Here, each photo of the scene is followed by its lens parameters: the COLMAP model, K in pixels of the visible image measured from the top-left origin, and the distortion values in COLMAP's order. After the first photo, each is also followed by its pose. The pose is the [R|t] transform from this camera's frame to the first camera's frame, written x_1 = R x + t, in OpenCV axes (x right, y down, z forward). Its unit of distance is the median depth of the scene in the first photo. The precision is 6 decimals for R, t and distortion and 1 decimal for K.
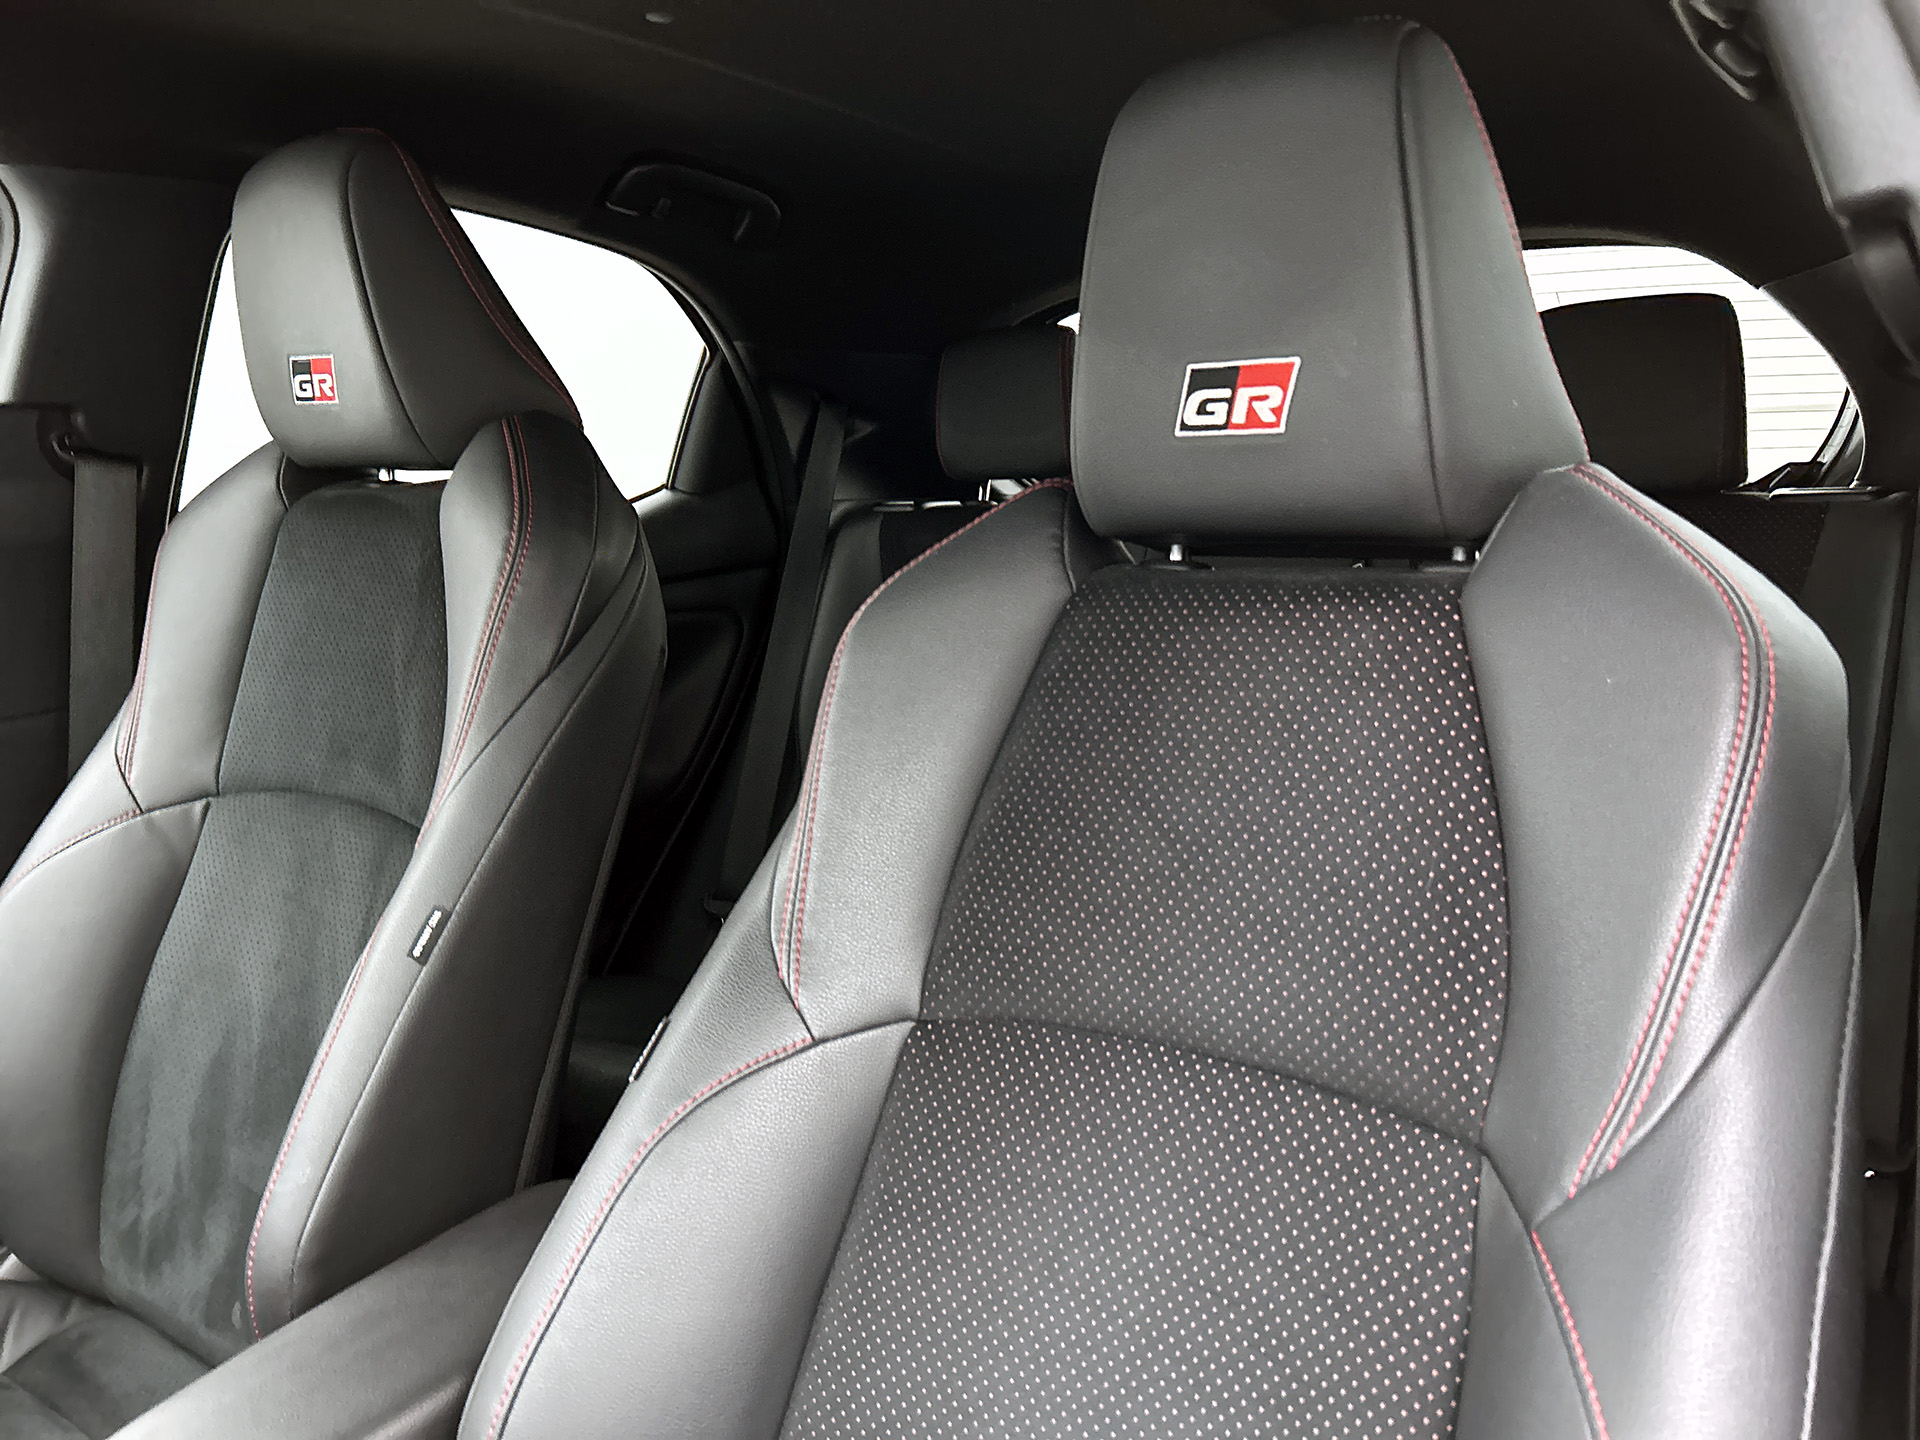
lens RADIAL K [[1476.3, 0, 923.0], [0, 1476.3, 679.4], [0, 0, 1]] dist [0.041691, -0.003454]
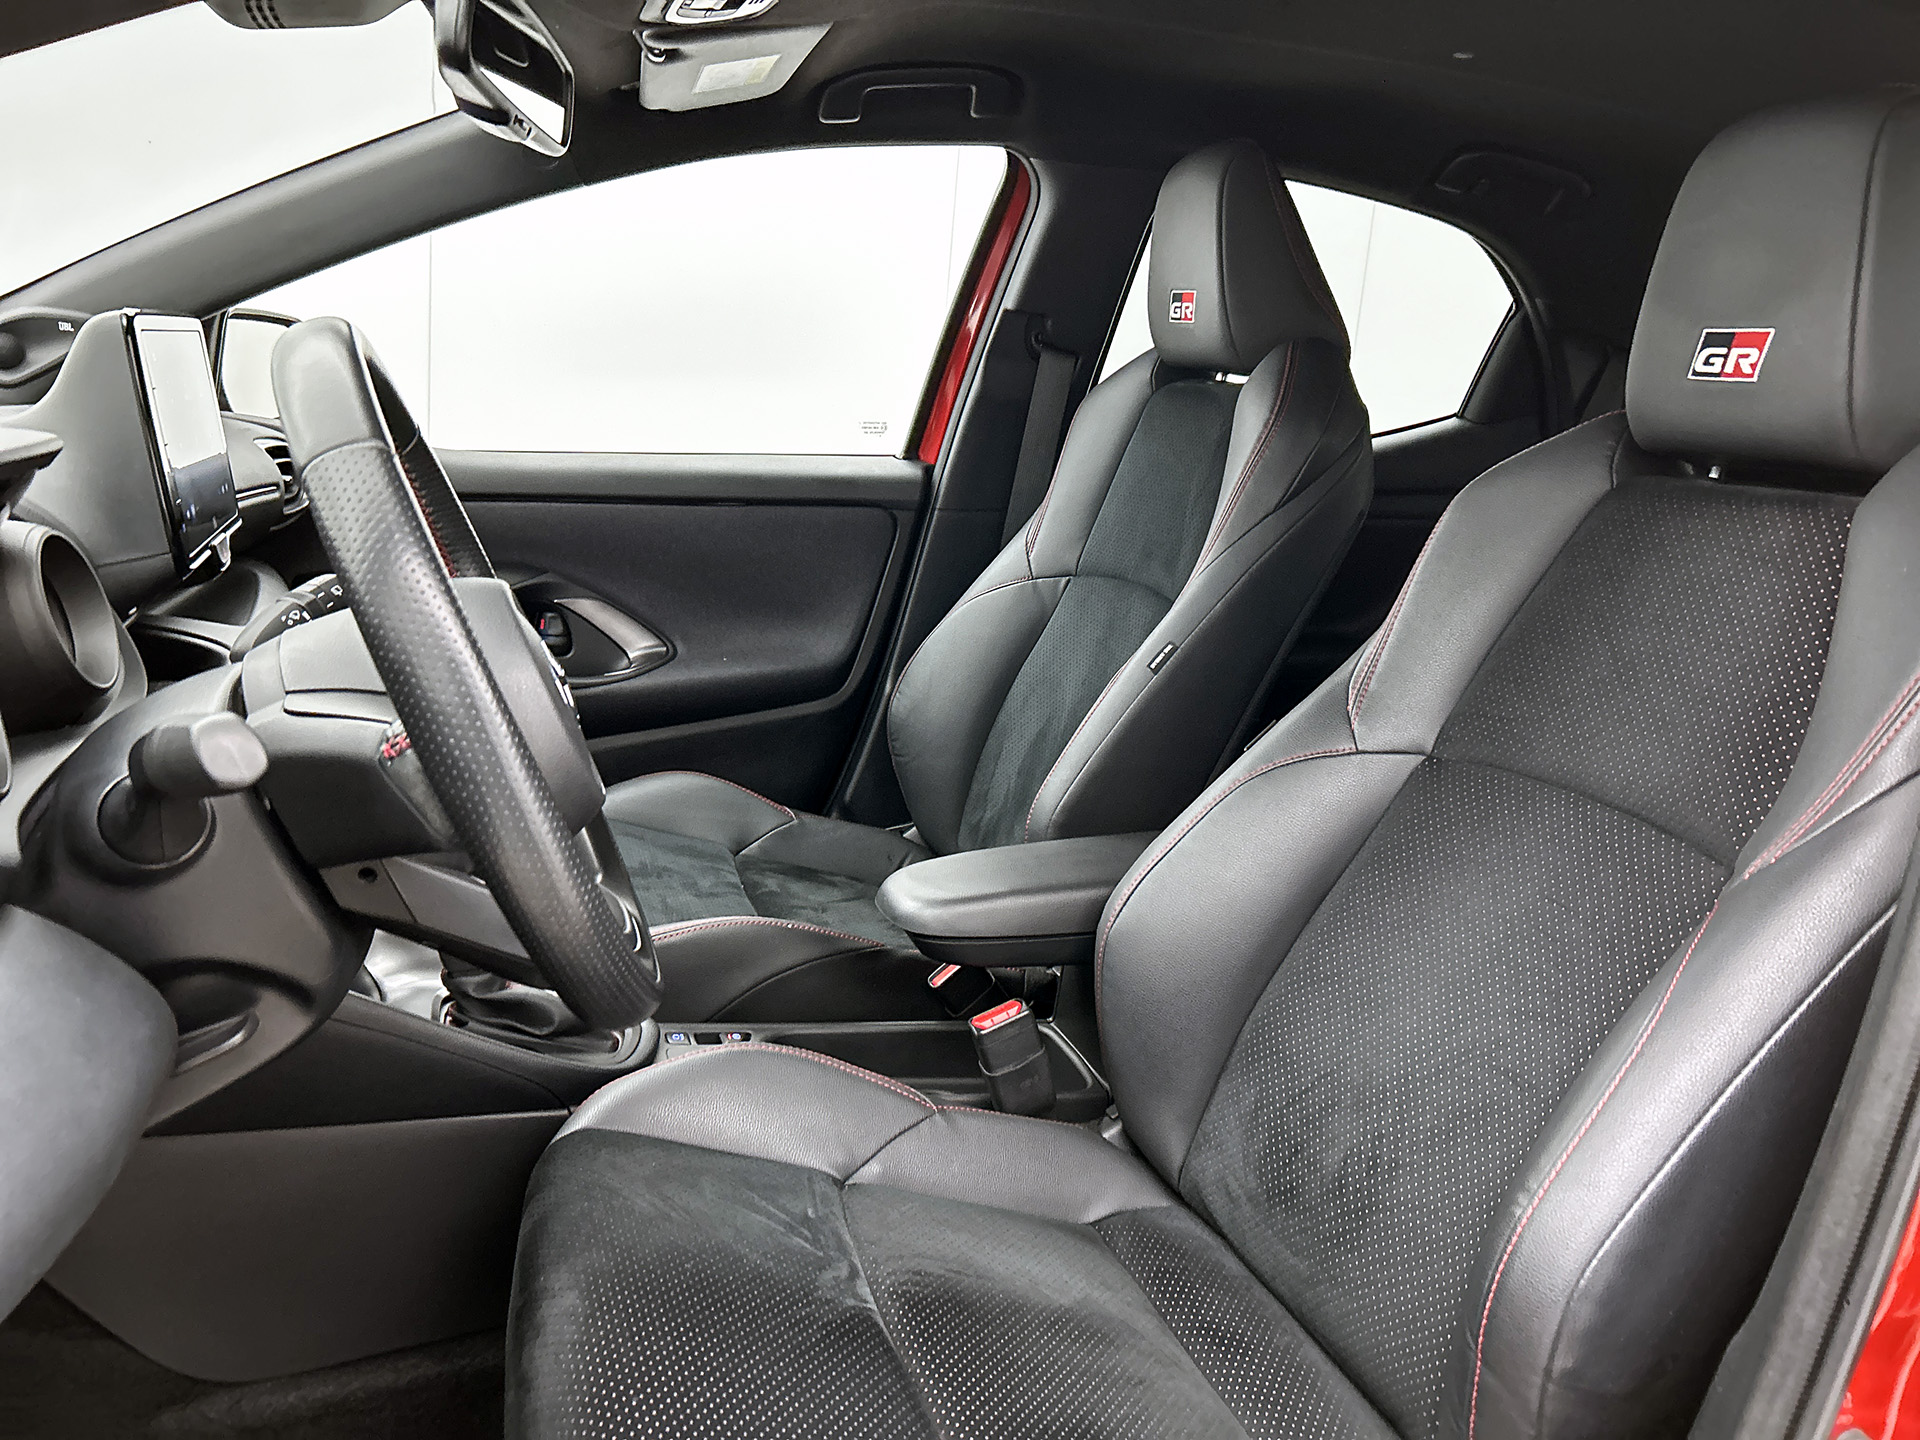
lens RADIAL K [[1476.3, 0, 923.0], [0, 1476.3, 679.4], [0, 0, 1]] dist [0.041691, -0.003454]
pose [[0.813513, 0.206829, -0.543524, 0.304564], [-0.188107, 0.977961, 0.090601, 0.091588], [0.550284, 0.028536, 0.834490, -0.432435]]
